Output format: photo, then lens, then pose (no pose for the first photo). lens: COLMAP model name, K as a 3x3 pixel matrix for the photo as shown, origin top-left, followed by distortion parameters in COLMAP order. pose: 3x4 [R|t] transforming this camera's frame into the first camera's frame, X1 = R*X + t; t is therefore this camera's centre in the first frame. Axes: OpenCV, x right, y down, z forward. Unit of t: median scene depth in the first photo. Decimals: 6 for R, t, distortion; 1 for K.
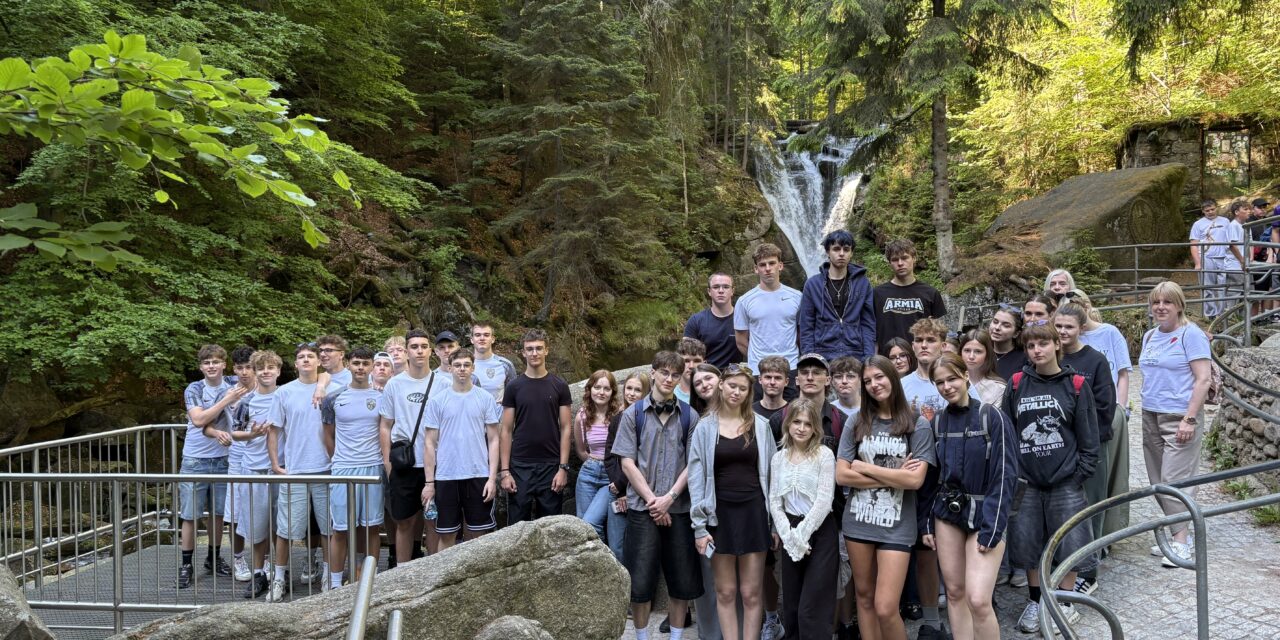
lens RADIAL K [[982.1, 0, 587.6], [0, 982.1, 319.2], [0, 0, 1]] dist [0.003132, 0.001232]
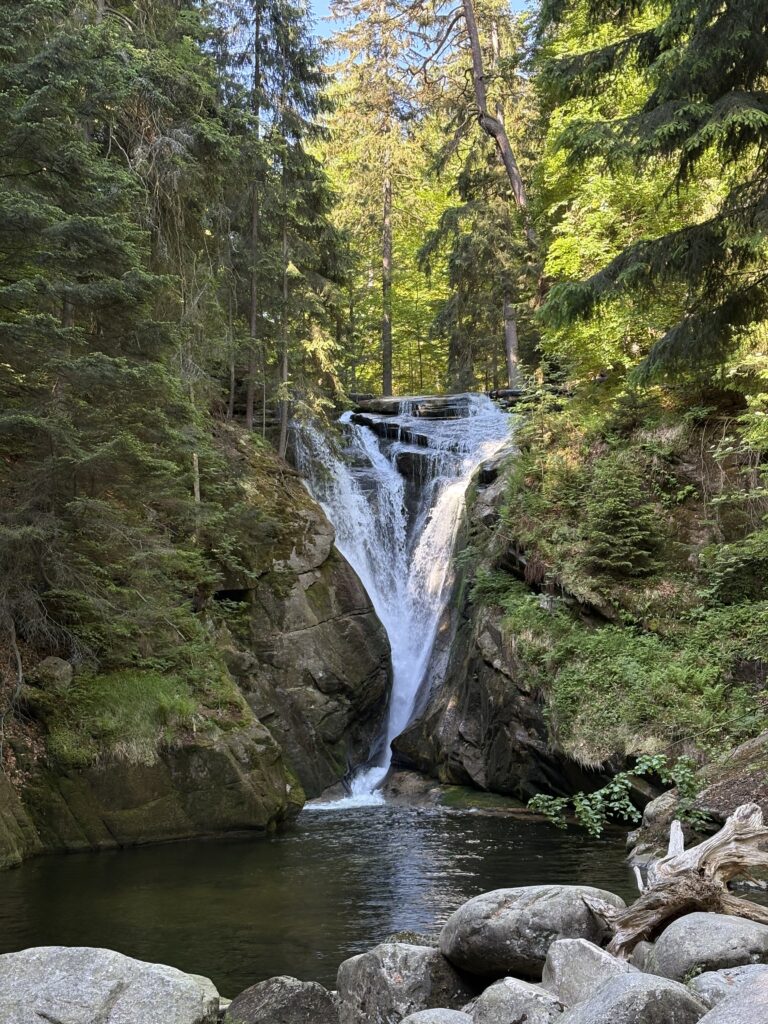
lens RADIAL K [[1509.1, 0, 384.0], [0, 1509.1, 512.0], [0, 0, 1]] dist [0.071785, -0.015098]
pose [[0.967088, 0.030406, 0.252620, -0.016546], [0.003678, 0.991060, -0.133368, 0.004271], [-0.254416, 0.129907, 0.958330, 0.143125]]
